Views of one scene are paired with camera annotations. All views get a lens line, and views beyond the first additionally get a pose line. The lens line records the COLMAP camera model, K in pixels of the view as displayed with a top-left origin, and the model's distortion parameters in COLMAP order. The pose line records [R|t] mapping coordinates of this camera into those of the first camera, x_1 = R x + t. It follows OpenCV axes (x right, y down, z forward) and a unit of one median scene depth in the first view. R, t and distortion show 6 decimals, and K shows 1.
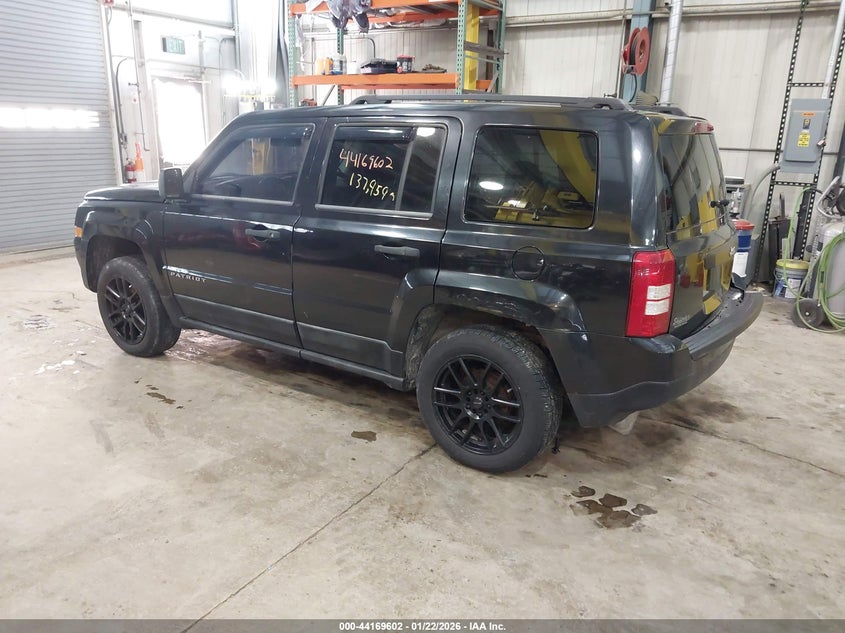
lens RADIAL K [[651.8, 0, 426.9], [0, 651.8, 315.1], [0, 0, 1]] dist [0.015759, -0.018646]
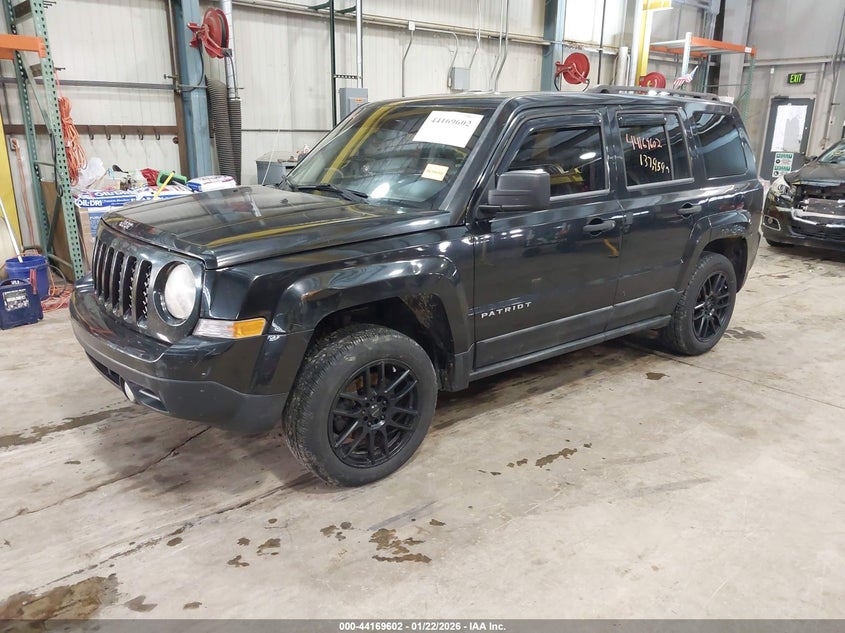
lens RADIAL K [[651.8, 0, 424.9], [0, 651.8, 318.2], [0, 0, 1]] dist [0.015759, -0.018646]
pose [[0.316847, -0.292780, 0.902157, -1.202570], [0.265607, 0.940497, 0.211939, -0.261188], [-0.910528, 0.172467, 0.375758, 0.868882]]
